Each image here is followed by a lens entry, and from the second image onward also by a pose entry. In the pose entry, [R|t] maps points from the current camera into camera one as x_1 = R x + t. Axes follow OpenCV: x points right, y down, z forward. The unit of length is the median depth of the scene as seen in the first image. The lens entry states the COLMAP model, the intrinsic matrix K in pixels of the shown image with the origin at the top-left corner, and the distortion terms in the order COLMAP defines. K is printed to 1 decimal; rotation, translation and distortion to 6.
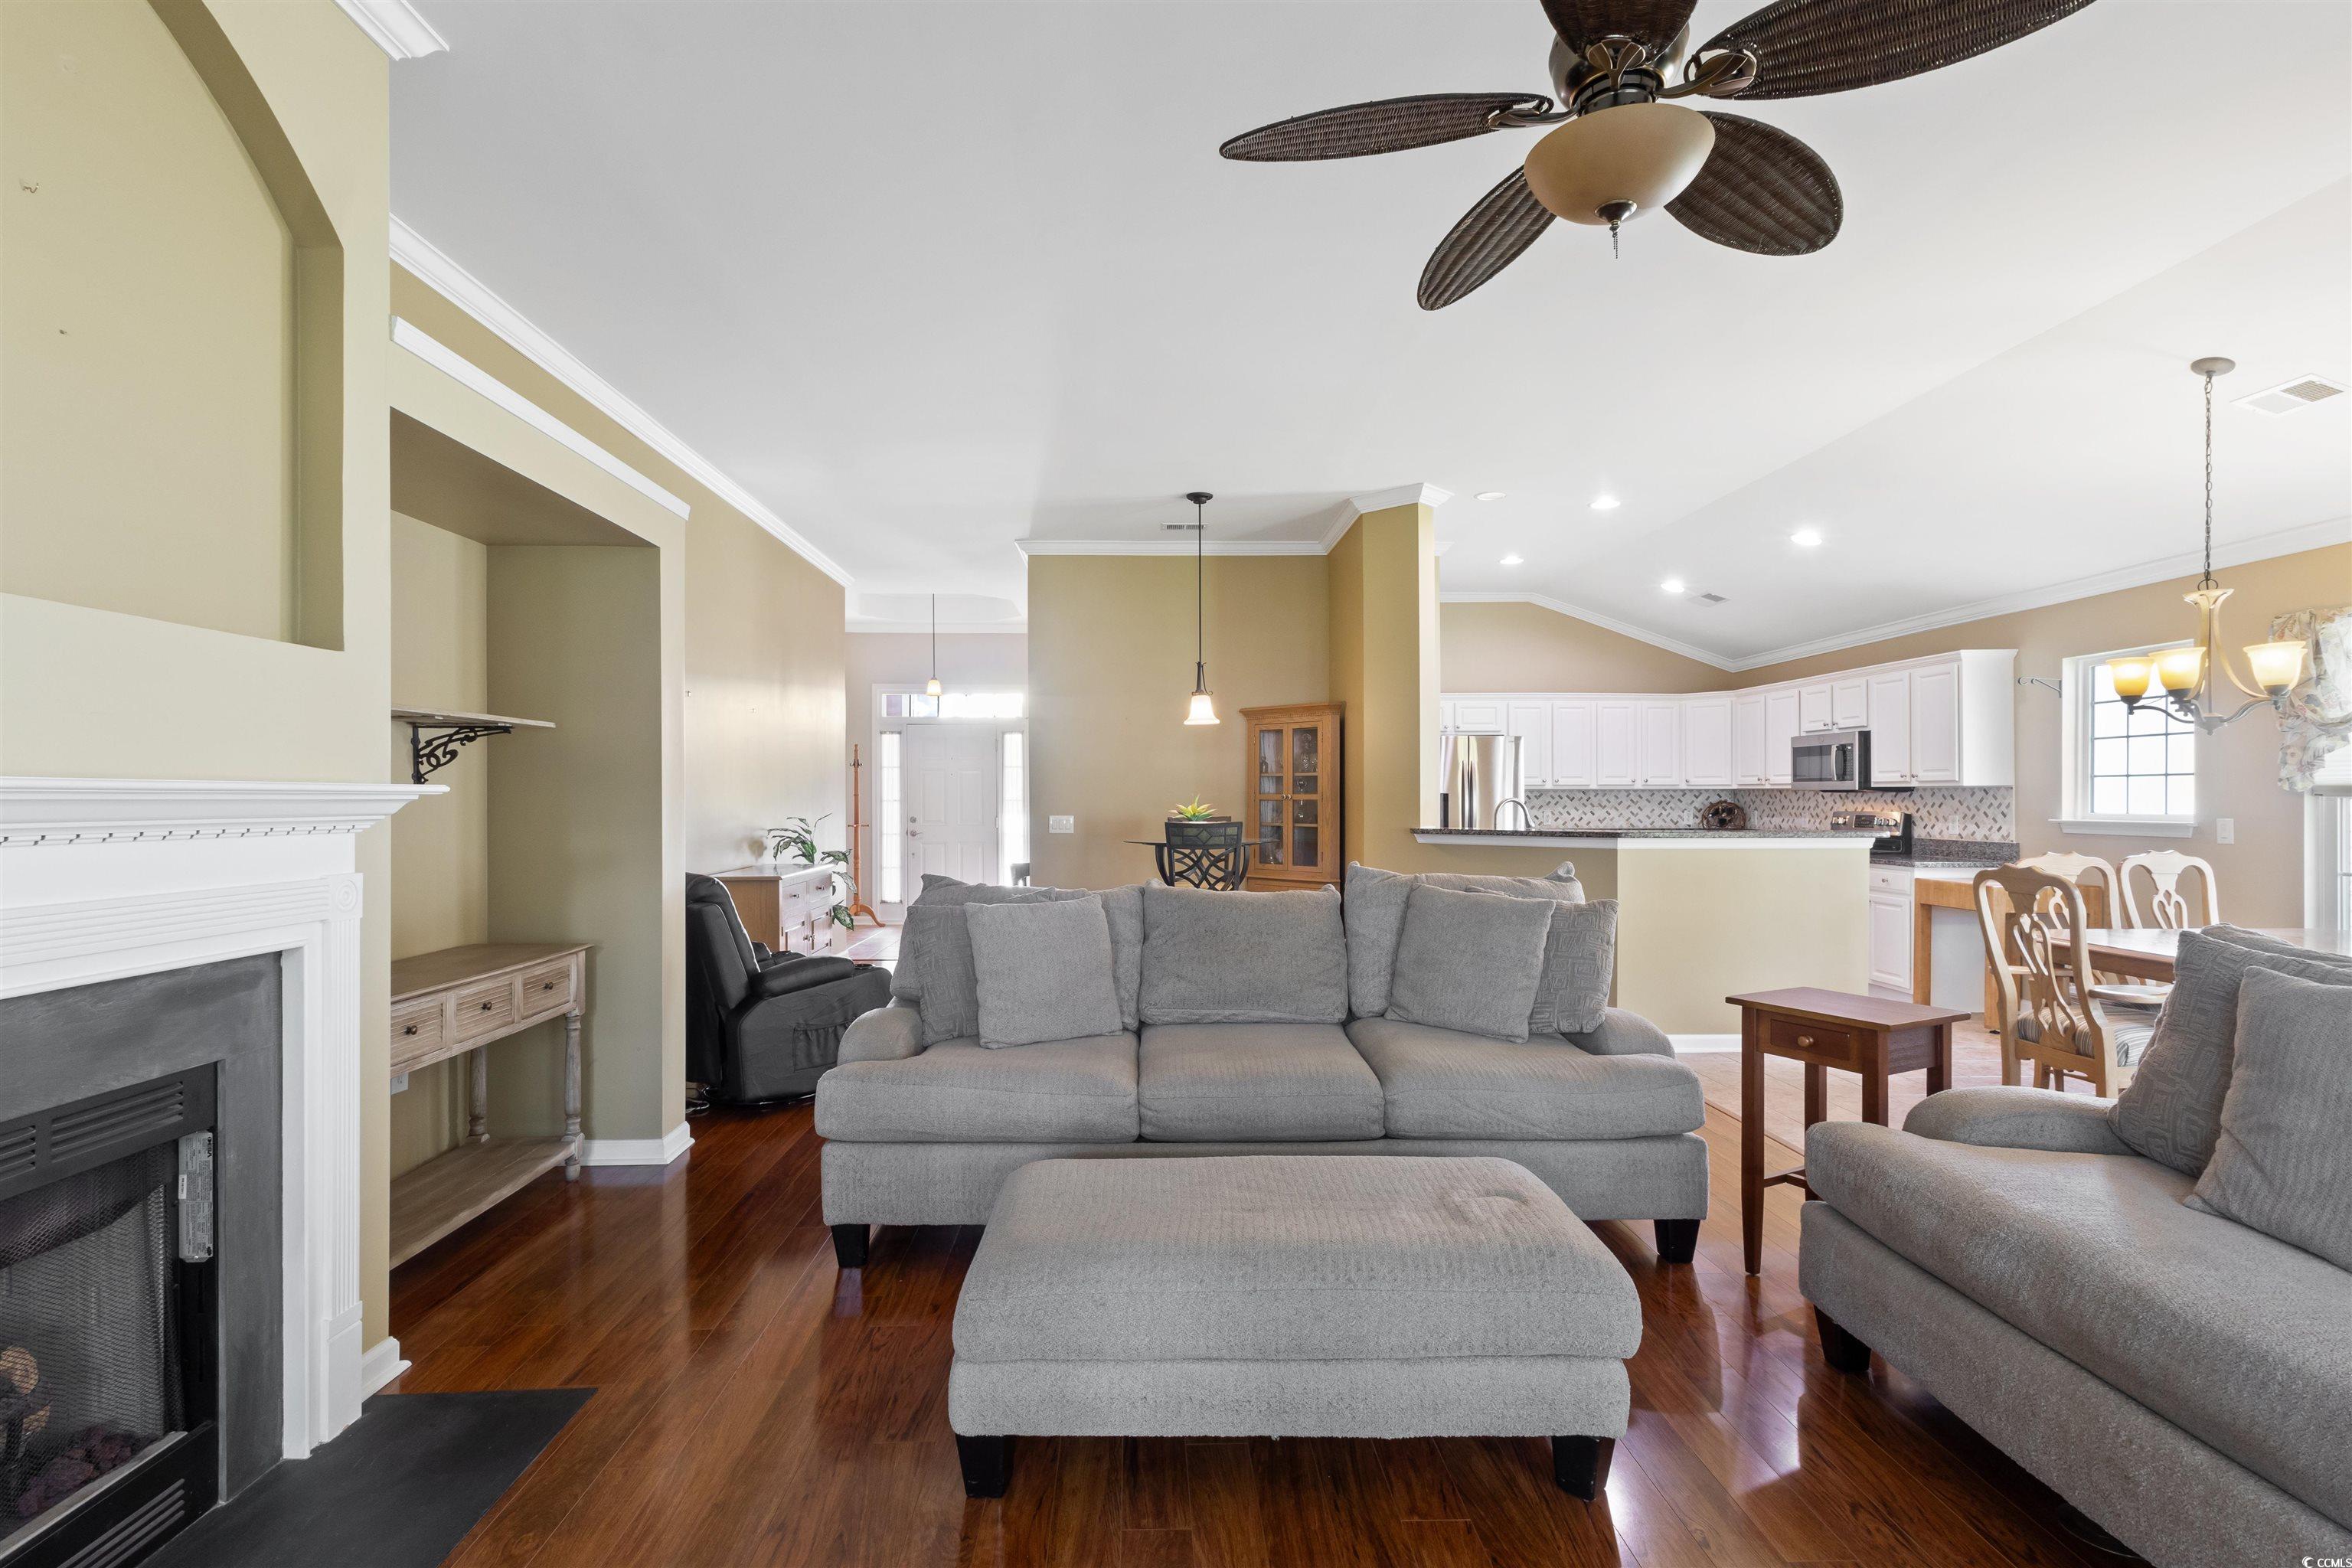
lens RADIAL K [[1117.6, 0, 1172.8], [0, 1117.6, 801.6], [0, 0, 1]] dist [0.013838, -0.000387]
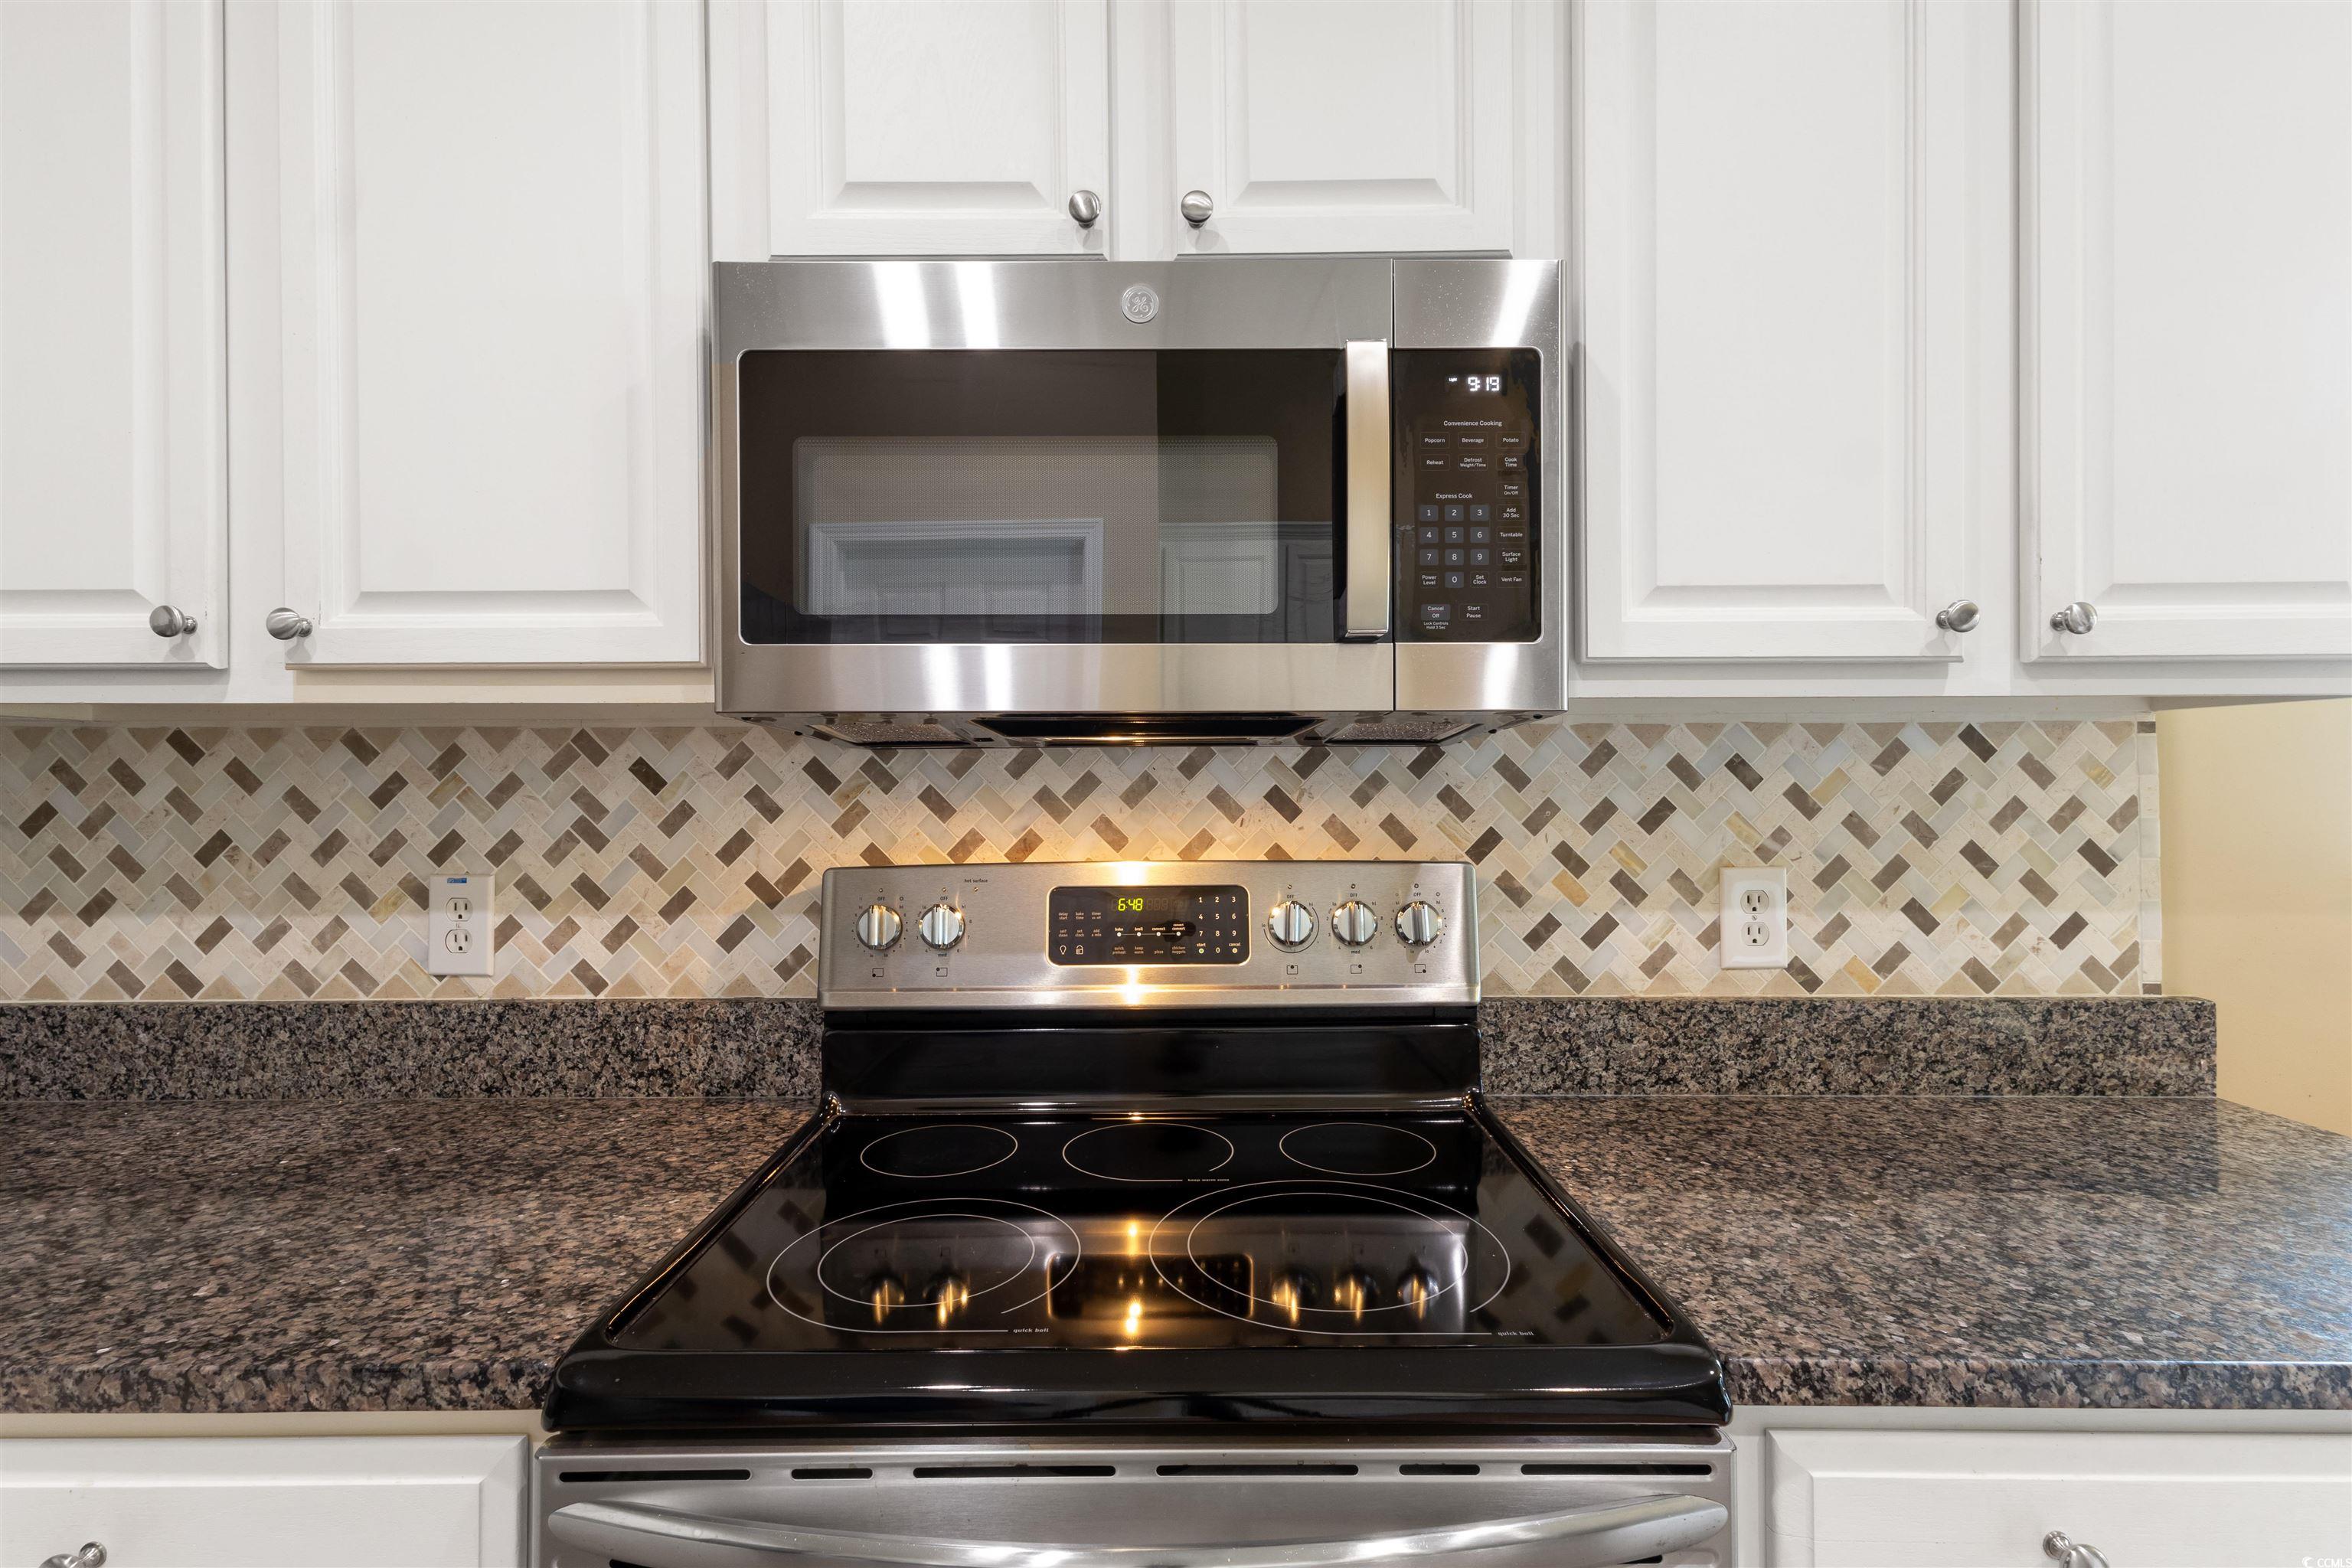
lens RADIAL K [[1117.6, 0, 1175.0], [0, 1117.6, 780.7], [0, 0, 1]] dist [0.013838, -0.000387]
pose [[0.037745, 0.003776, 0.999280, 0.558182], [0.008504, 0.999955, -0.004100, -0.002984], [-0.999251, 0.008652, 0.037711, 1.213837]]
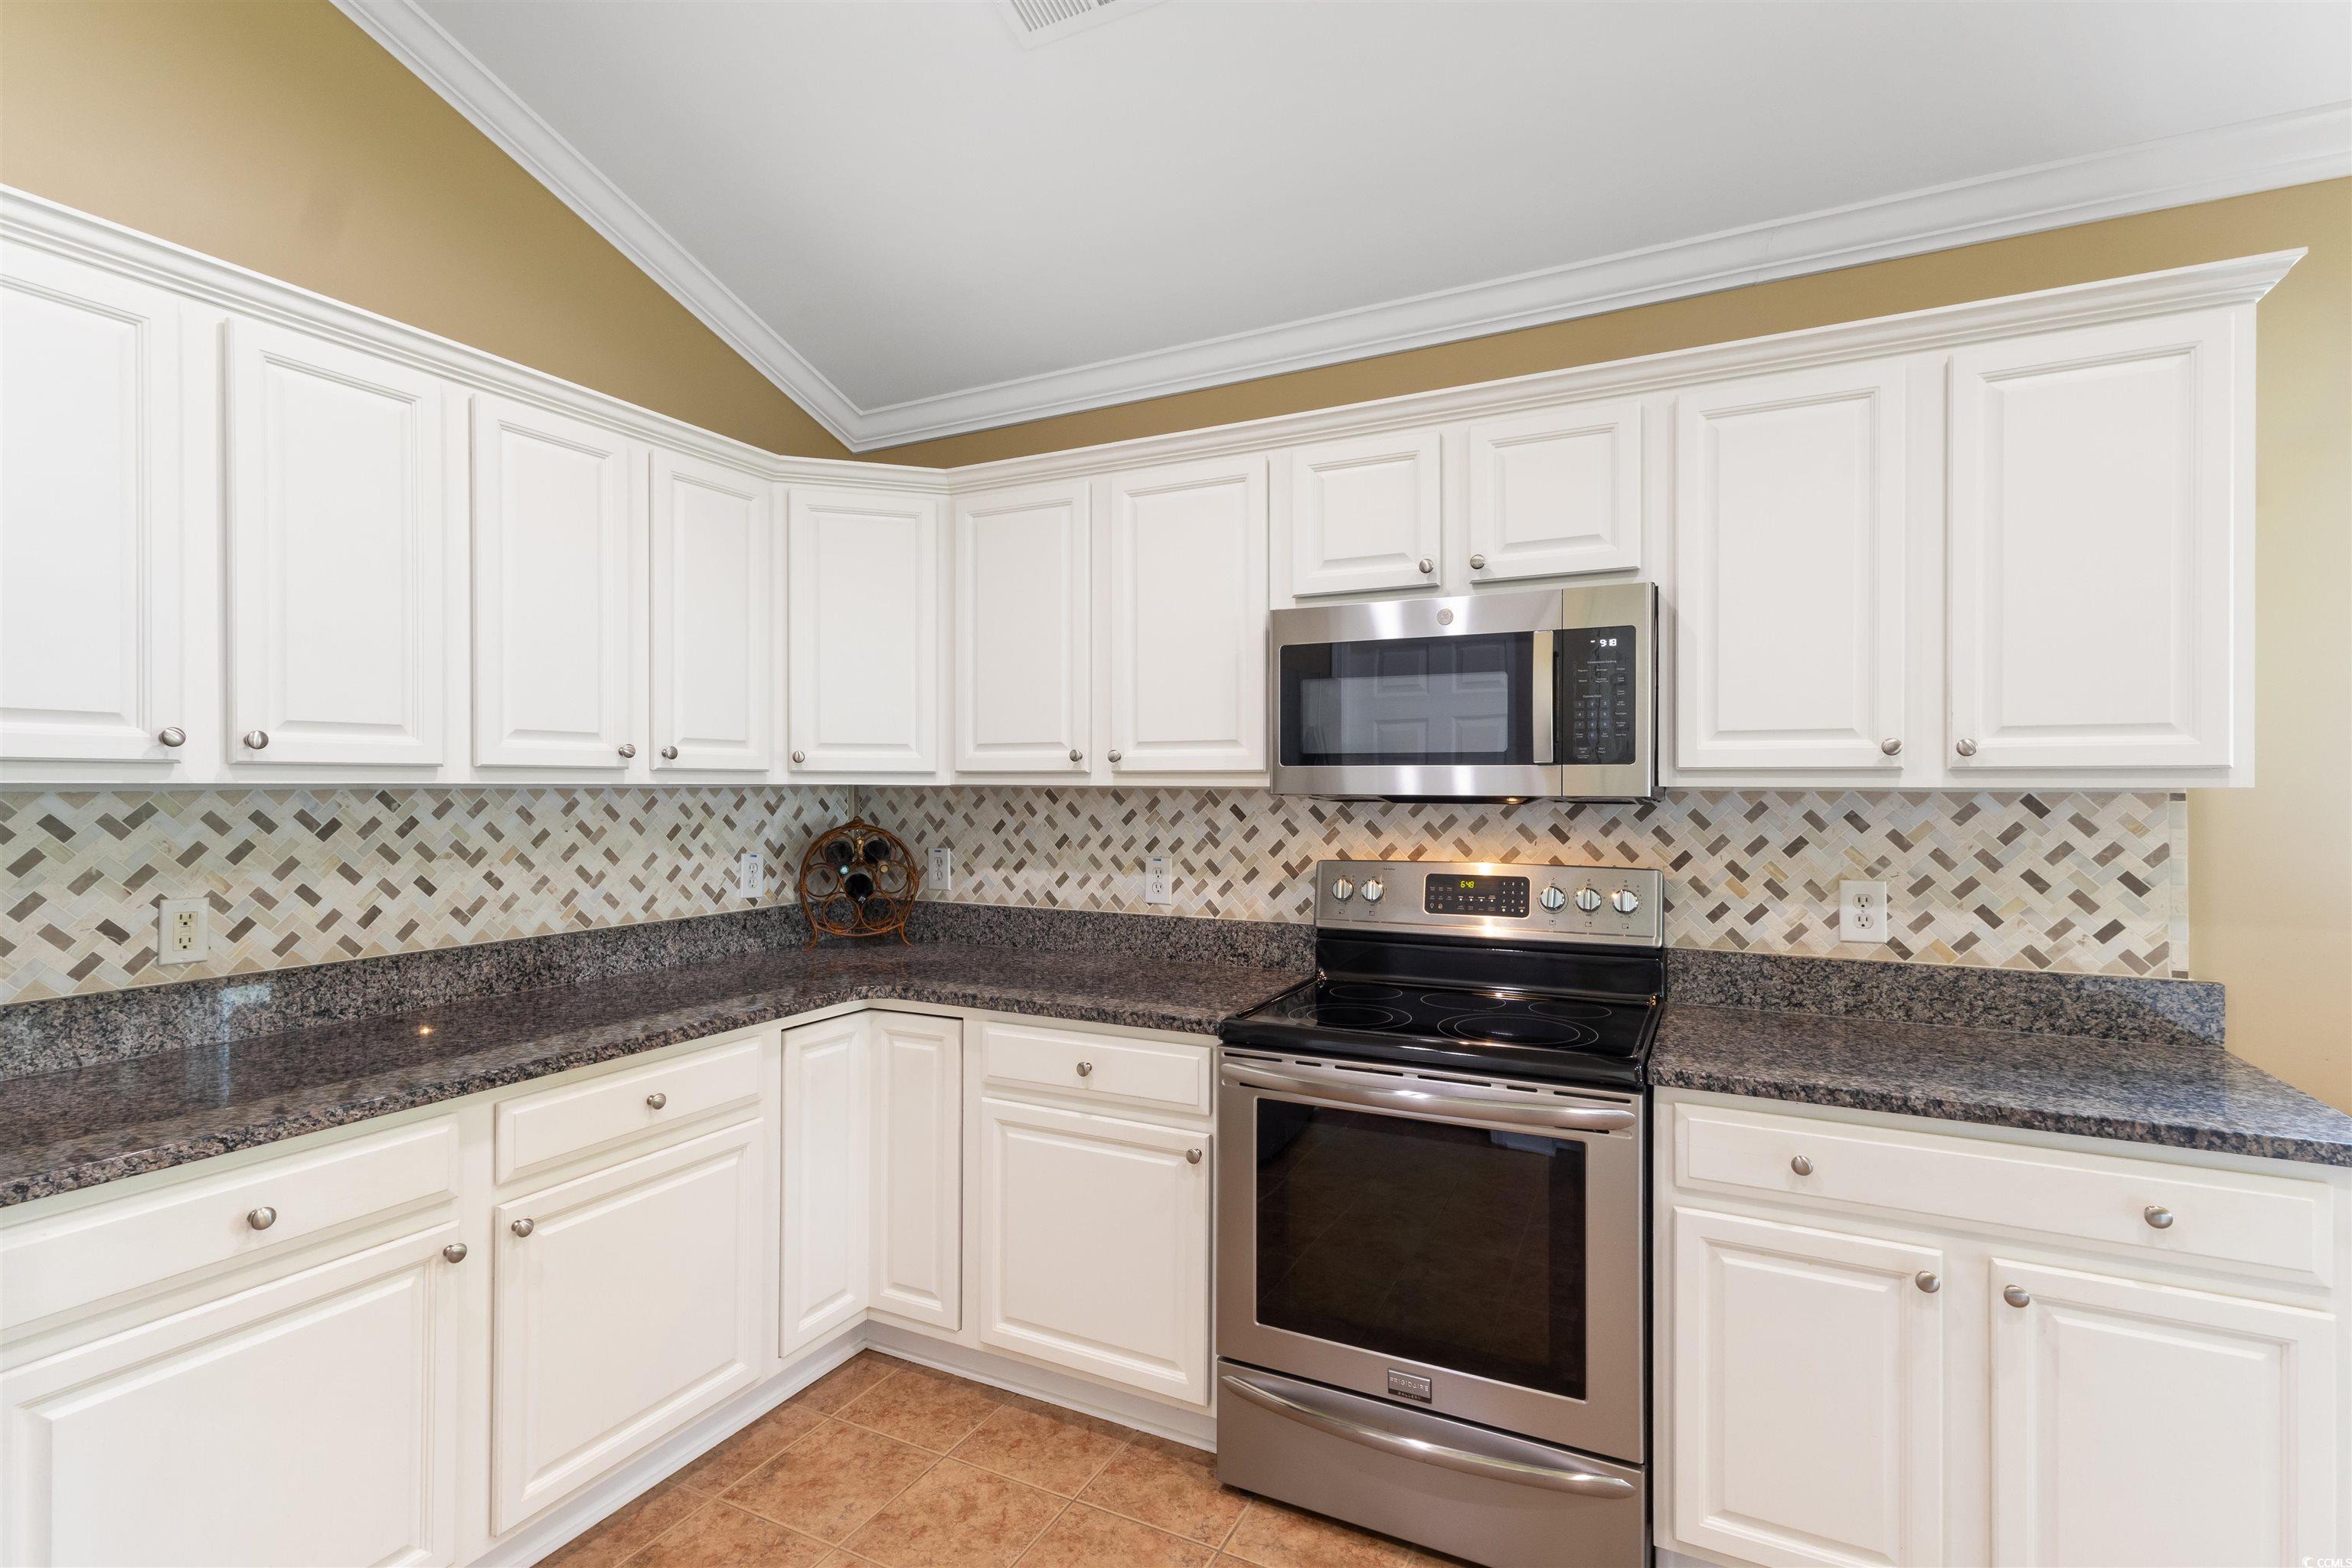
lens RADIAL K [[1117.6, 0, 1164.6], [0, 1117.6, 789.2], [0, 0, 1]] dist [0.013838, -0.000387]
pose [[0.487293, -0.001263, 0.873238, 0.368688], [0.002096, 0.999998, 0.000277, -0.015079], [-0.873236, 0.001695, 0.487295, 1.132496]]
